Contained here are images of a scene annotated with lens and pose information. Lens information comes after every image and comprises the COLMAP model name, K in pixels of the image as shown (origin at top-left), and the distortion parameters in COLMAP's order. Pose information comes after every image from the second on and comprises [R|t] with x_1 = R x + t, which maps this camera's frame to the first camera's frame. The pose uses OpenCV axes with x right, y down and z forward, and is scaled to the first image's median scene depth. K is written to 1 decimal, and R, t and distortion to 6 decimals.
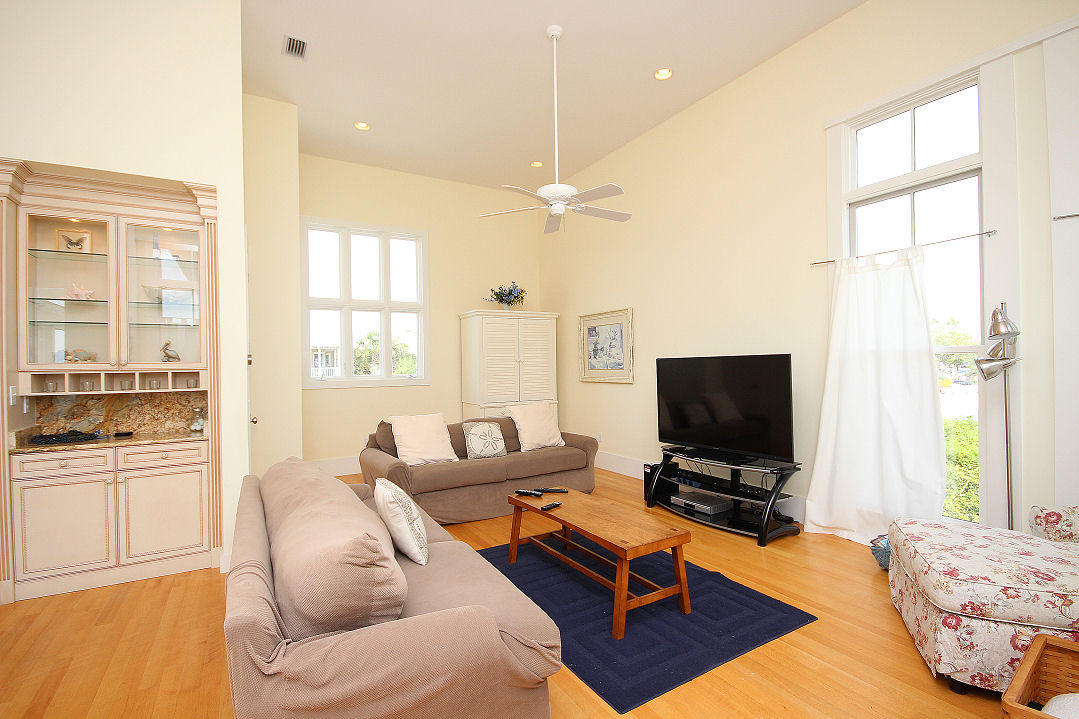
lens RADIAL K [[497.5, 0, 539.6], [0, 497.5, 363.5], [0, 0, 1]] dist [-0.001187, -0.000084]
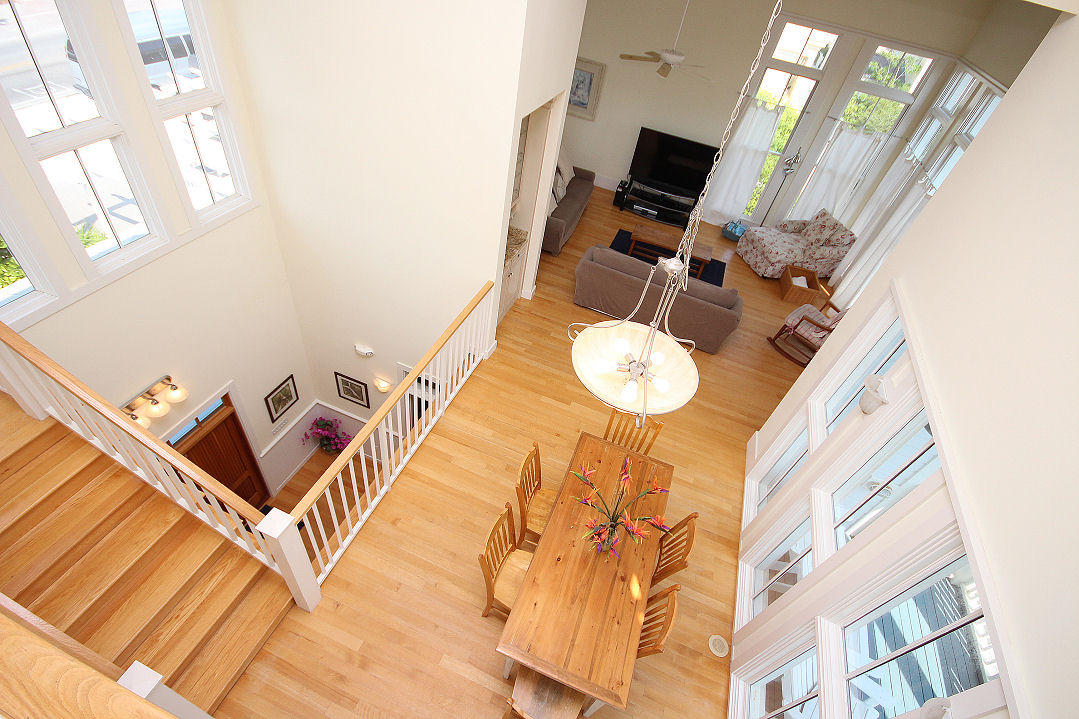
lens RADIAL K [[497.5, 0, 539.6], [0, 497.5, 363.5], [0, 0, 1]] dist [-0.001187, -0.000084]
pose [[0.772295, -0.332251, 0.541451, -1.349330], [-0.166901, 0.716262, 0.677579, -0.578427], [-0.612947, -0.613659, 0.497712, -0.135637]]
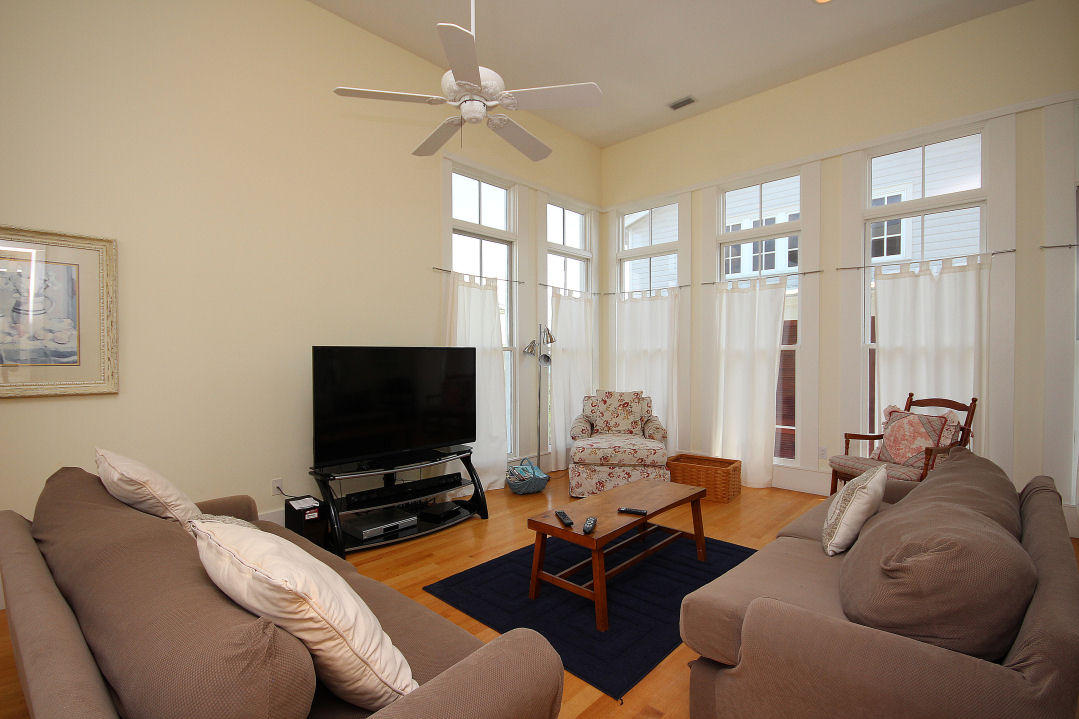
lens RADIAL K [[497.5, 0, 539.6], [0, 497.5, 363.5], [0, 0, 1]] dist [-0.001187, -0.000084]
pose [[-0.273455, 0.004319, 0.961875, -0.549000], [0.004705, 0.999984, -0.003152, 0.019263], [-0.961873, 0.003663, -0.273471, 0.988910]]
